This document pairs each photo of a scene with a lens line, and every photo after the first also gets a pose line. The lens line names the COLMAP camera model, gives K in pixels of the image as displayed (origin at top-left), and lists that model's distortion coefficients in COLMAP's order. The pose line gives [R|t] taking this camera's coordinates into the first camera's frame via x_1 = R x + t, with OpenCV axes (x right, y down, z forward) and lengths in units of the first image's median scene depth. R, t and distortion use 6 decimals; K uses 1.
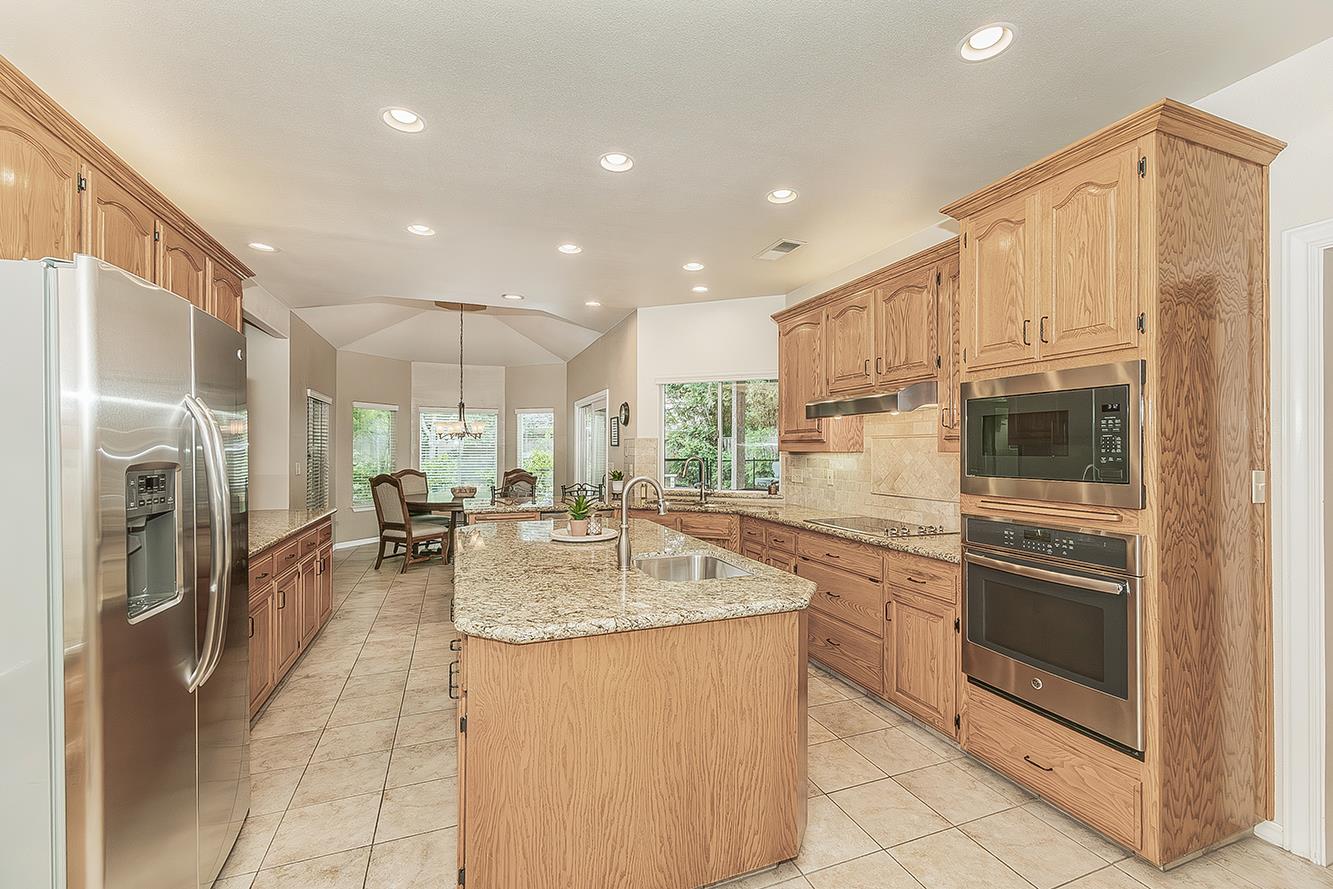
lens RADIAL K [[570.7, 0, 672.2], [0, 570.7, 451.4], [0, 0, 1]] dist [0.001602, 0.000191]
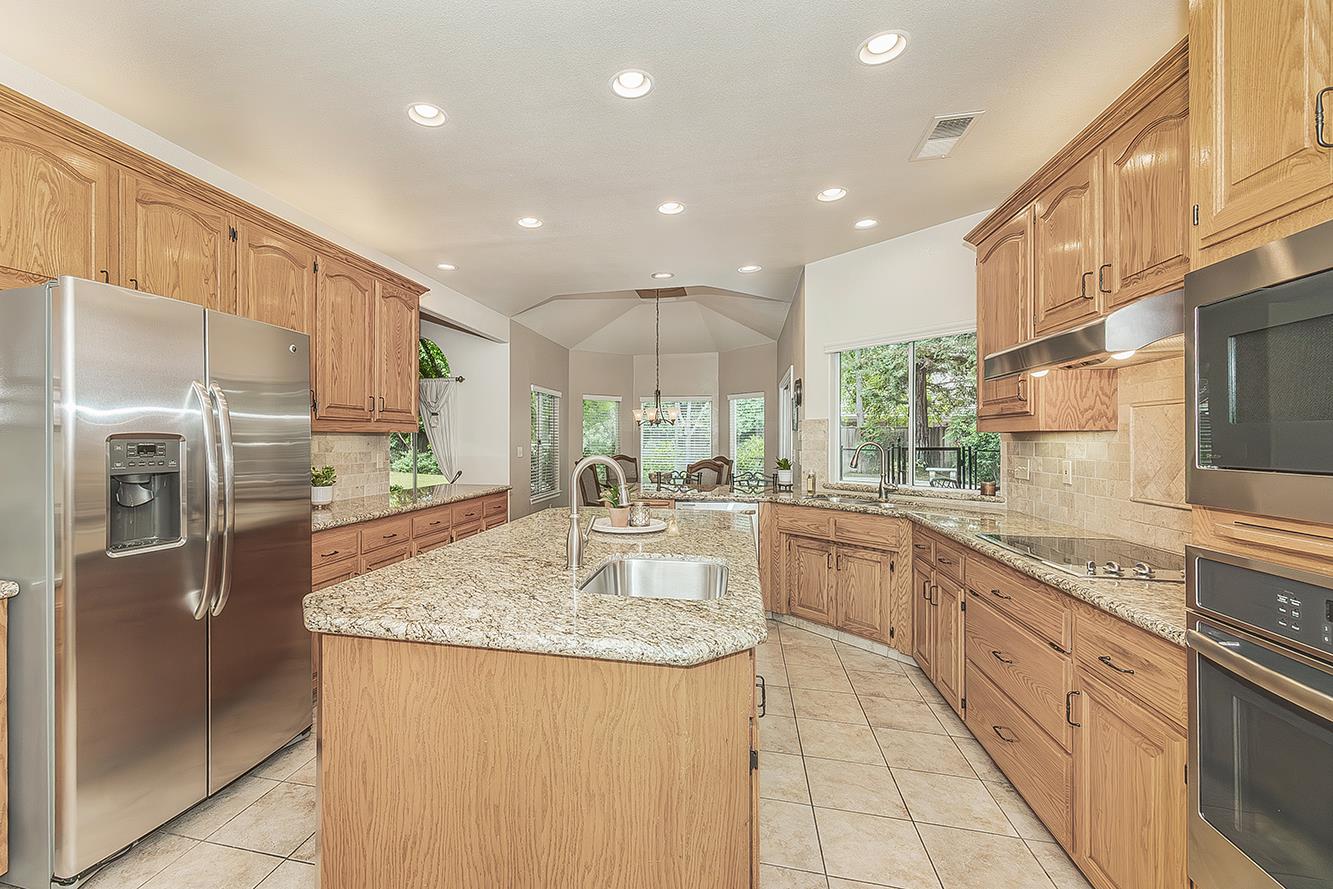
lens RADIAL K [[565.1, 0, 600.5], [0, 565.1, 441.8], [0, 0, 1]] dist [0.004063, -0.000316]
pose [[0.816045, 0.001128, -0.577987, 0.335508], [-0.001598, 0.999999, -0.000303, 0.019612], [0.577986, 0.001171, 0.816046, 0.286518]]
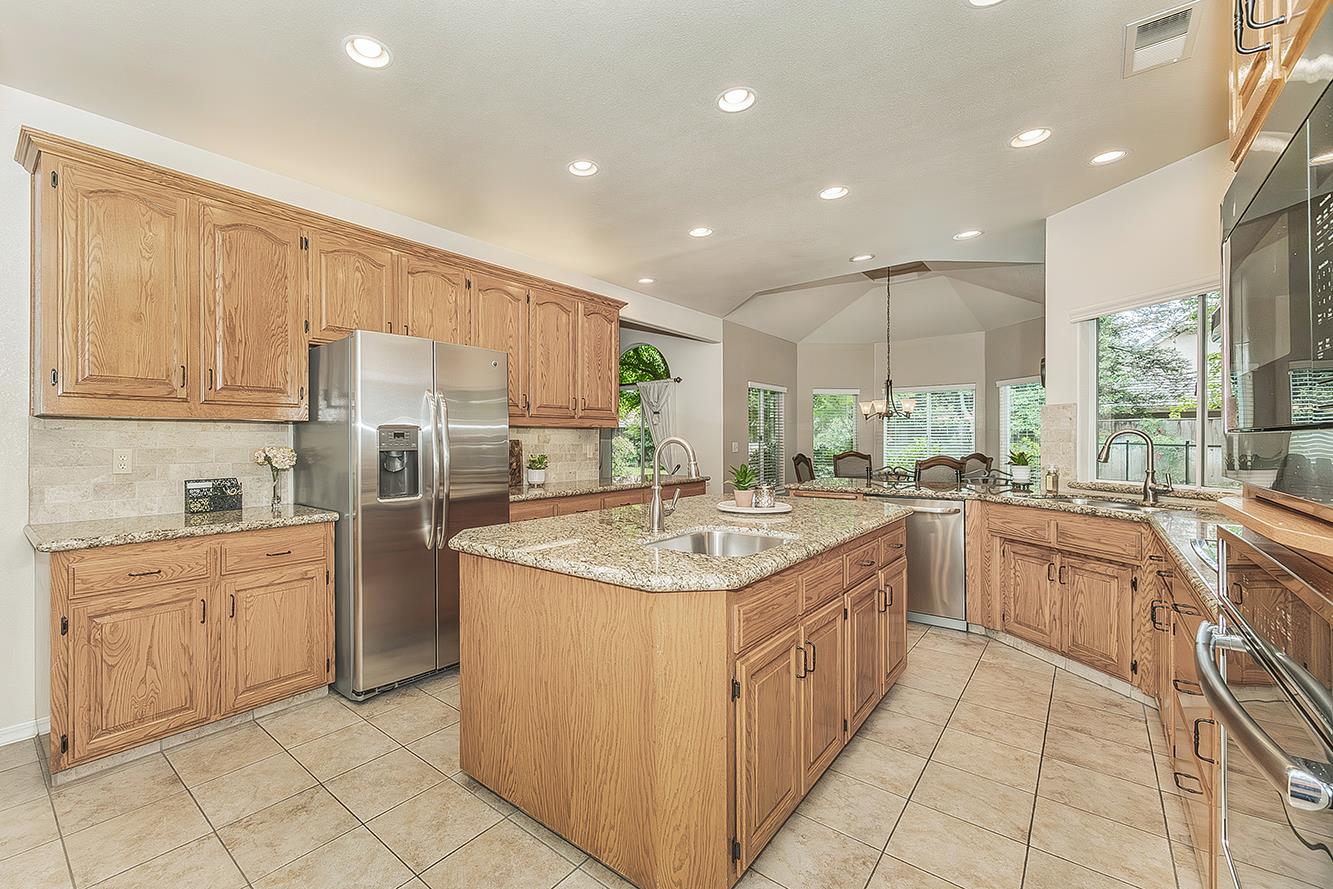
lens RADIAL K [[561.0, 0, 584.2], [0, 561.0, 445.6], [0, 0, 1]] dist [0.003511, 0.000840]
pose [[0.443282, 0.004343, -0.896372, 0.587001], [0.000872, 0.999986, 0.005276, 0.042823], [0.896382, -0.003120, 0.443272, 0.368758]]
